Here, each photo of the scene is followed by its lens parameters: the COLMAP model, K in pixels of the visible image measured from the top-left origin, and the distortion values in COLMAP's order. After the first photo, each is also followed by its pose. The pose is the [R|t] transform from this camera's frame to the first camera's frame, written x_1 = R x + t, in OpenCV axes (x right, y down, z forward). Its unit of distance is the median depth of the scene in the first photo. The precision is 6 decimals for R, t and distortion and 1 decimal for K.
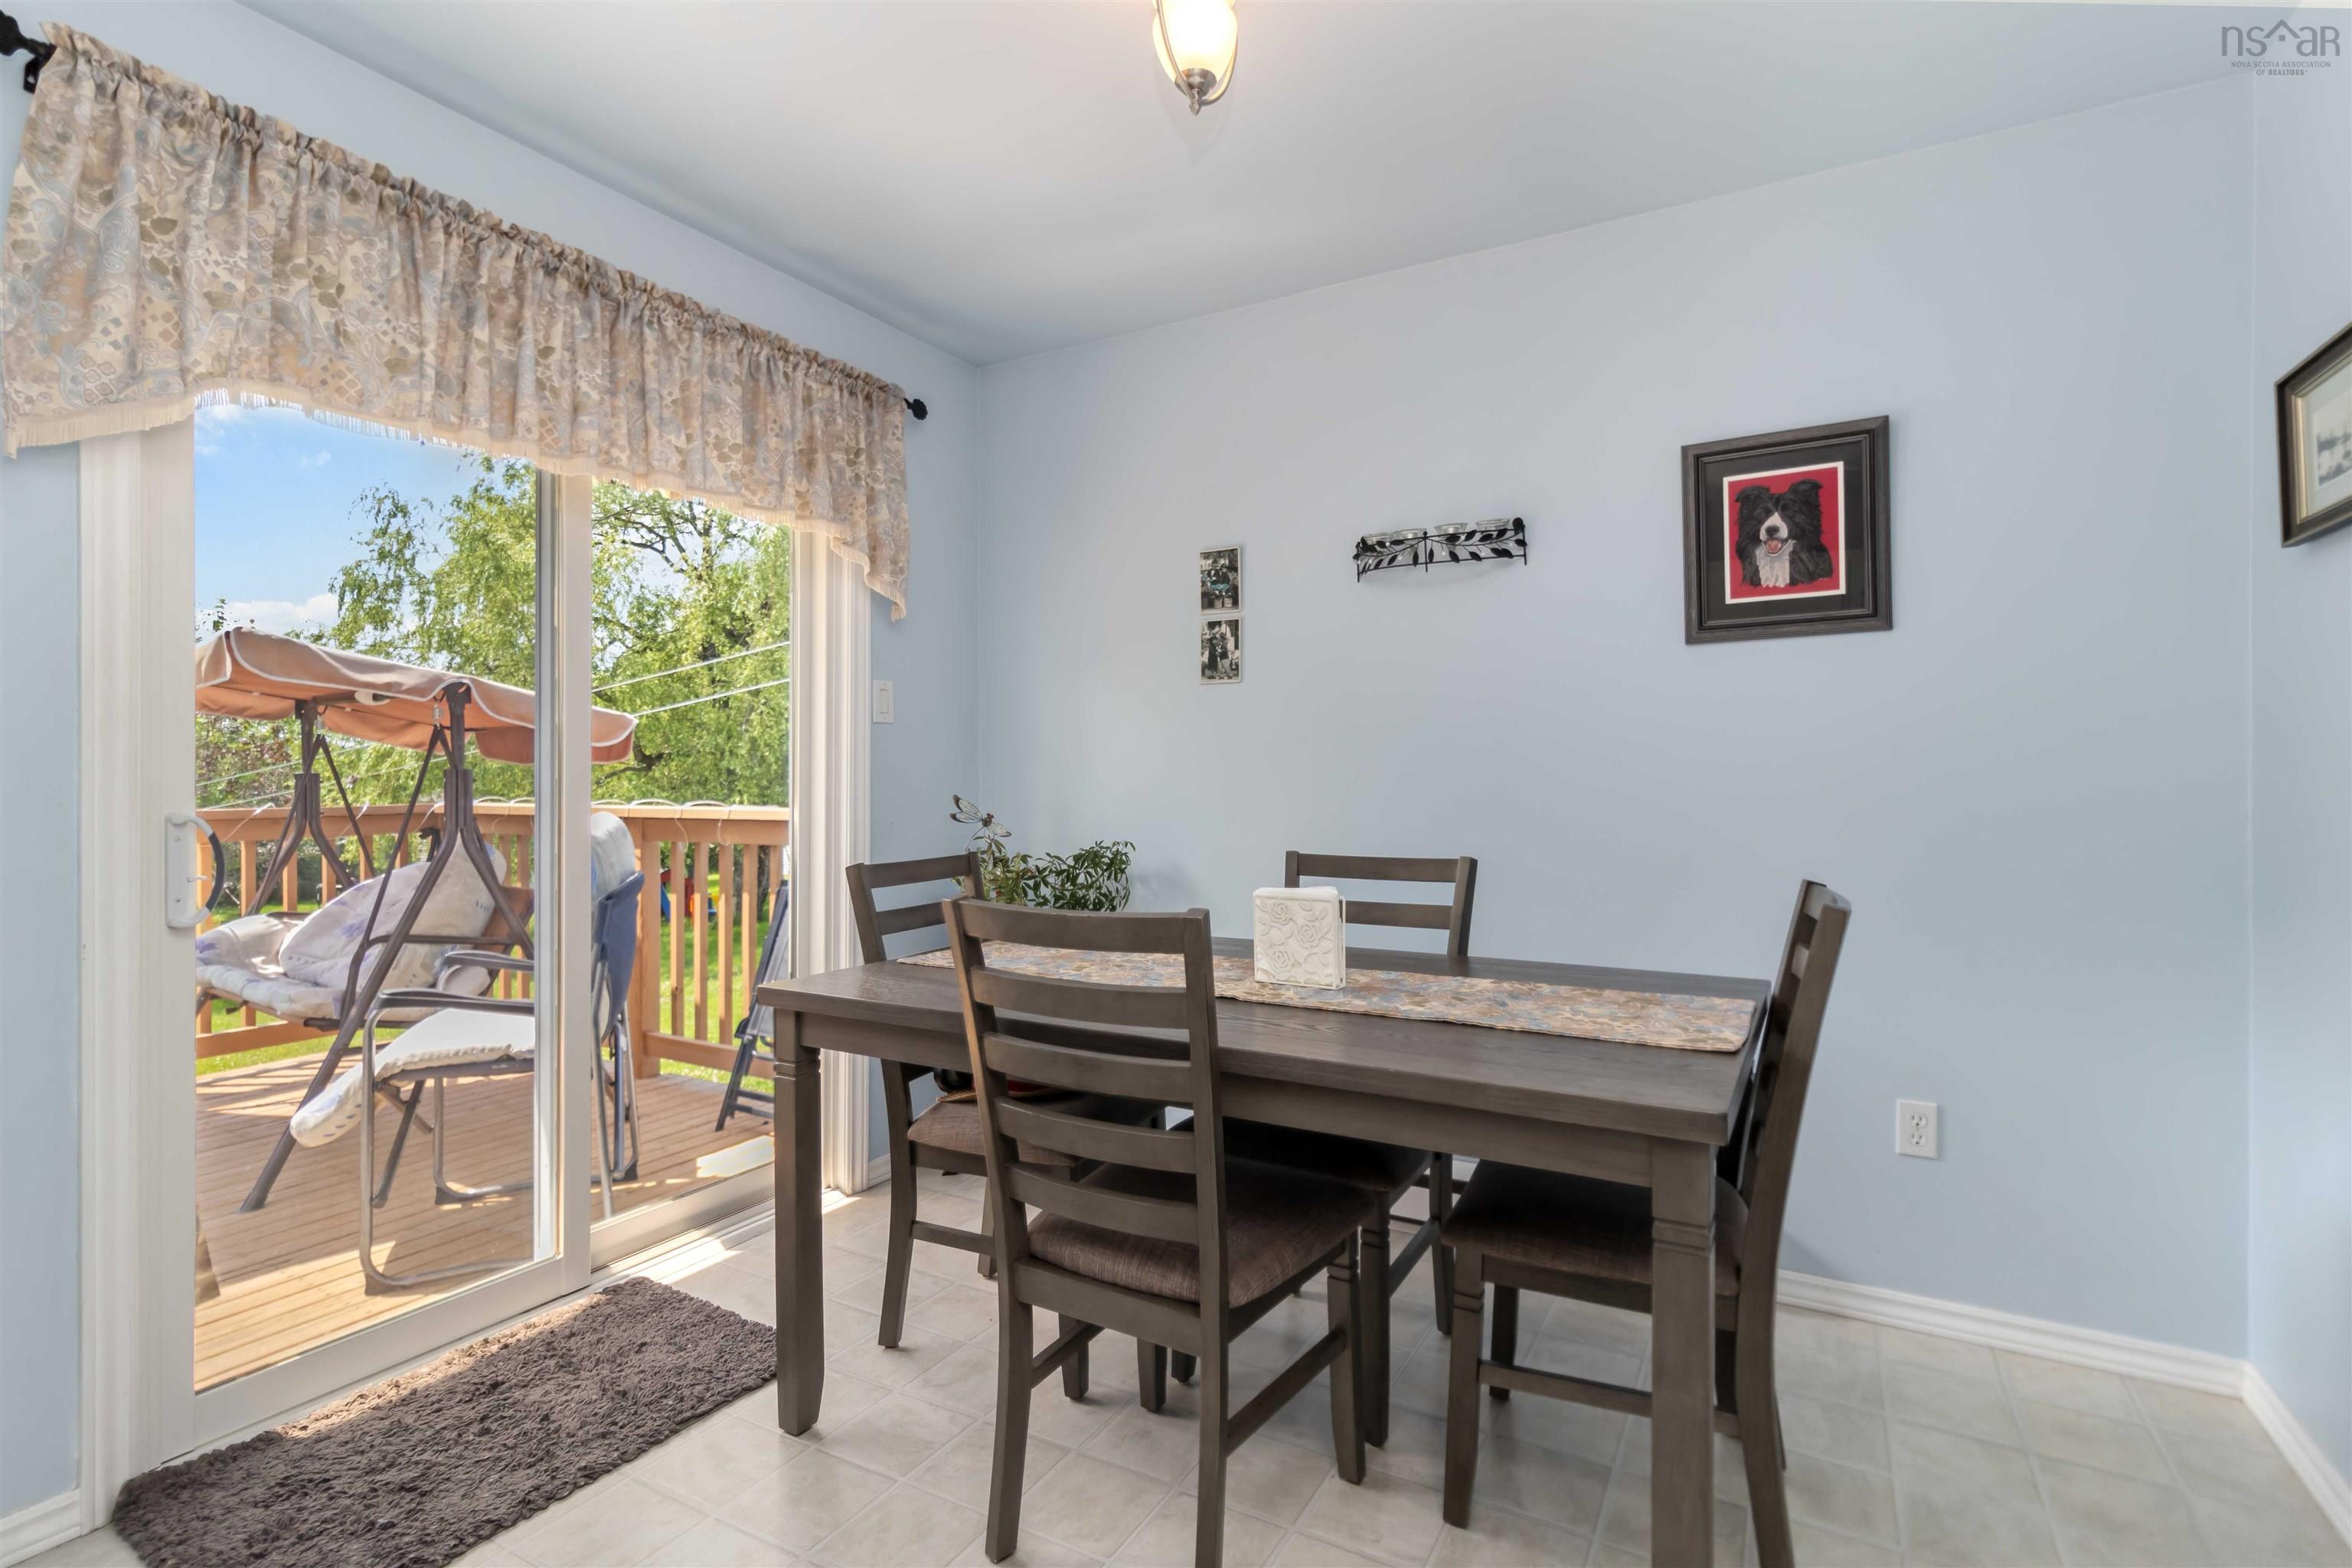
lens RADIAL K [[1110.4, 0, 1179.5], [0, 1110.4, 776.9], [0, 0, 1]] dist [0.000615, 0.000089]
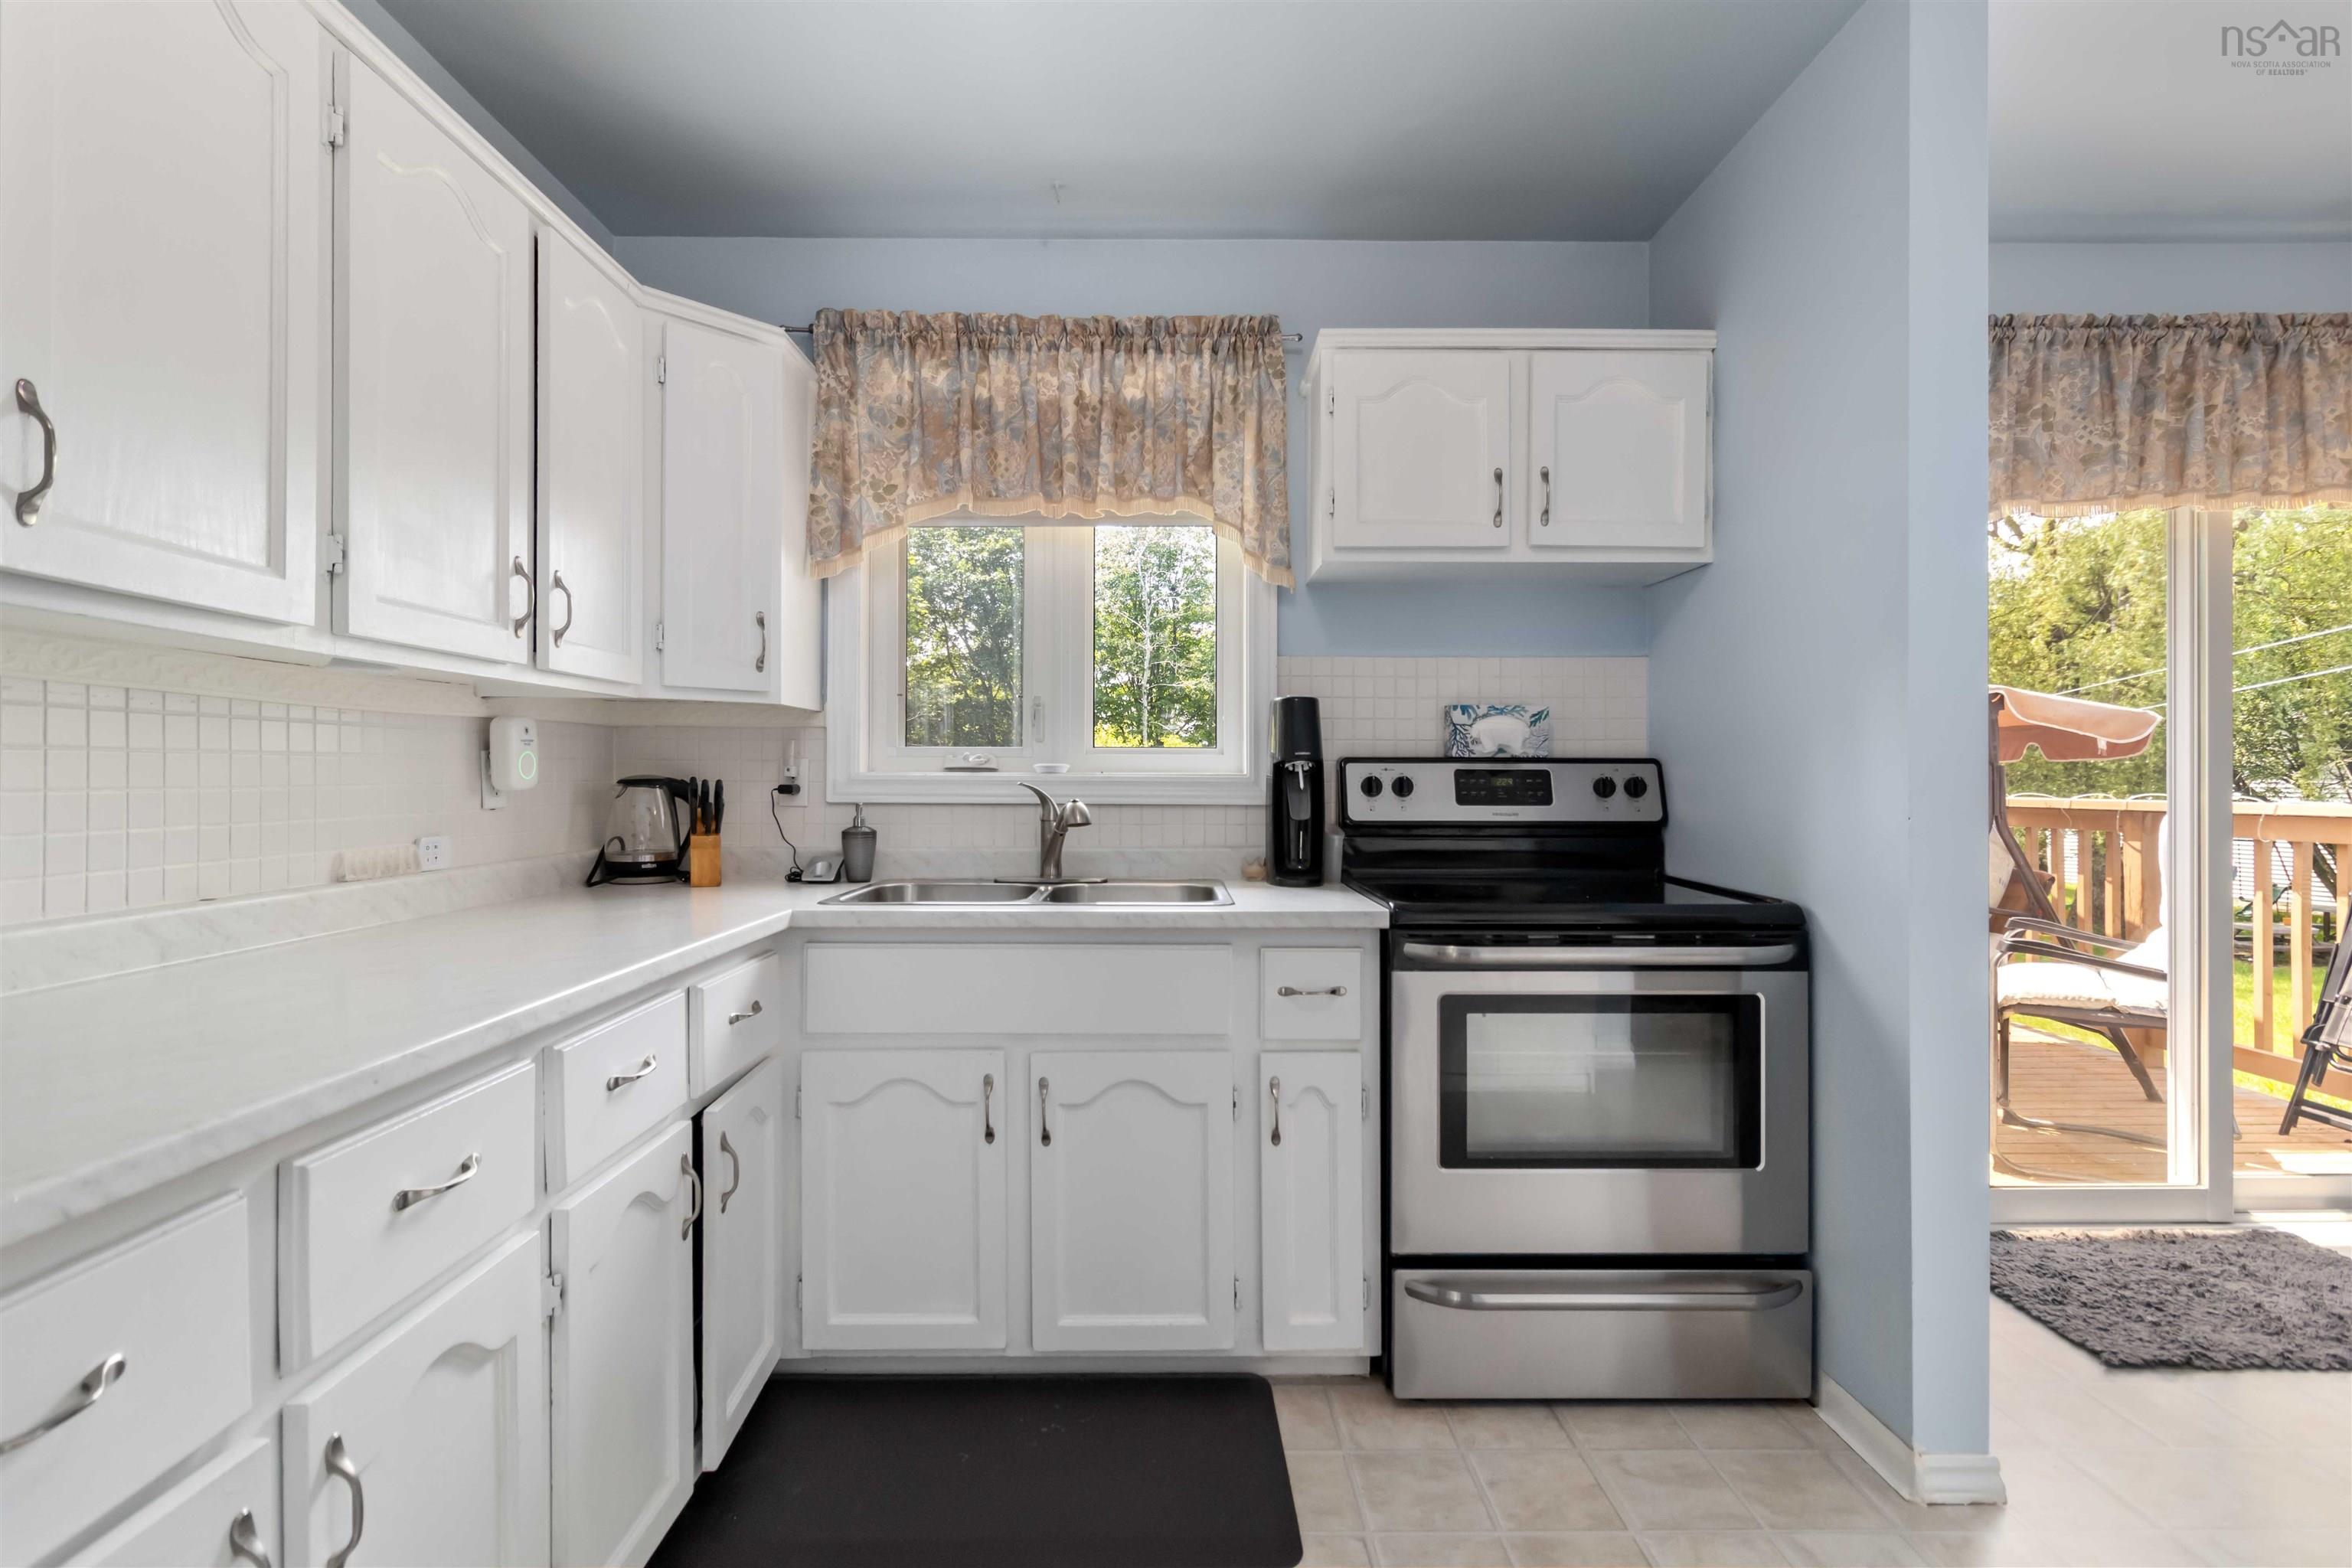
lens RADIAL K [[1087.7, 0, 1168.0], [0, 1087.7, 772.7], [0, 0, 1]] dist [0.000573, 0.000678]
pose [[0.496855, -0.004622, -0.867821, -0.122095], [0.004807, 0.999985, -0.002574, -0.000940], [0.867820, -0.002893, 0.496870, -0.553365]]
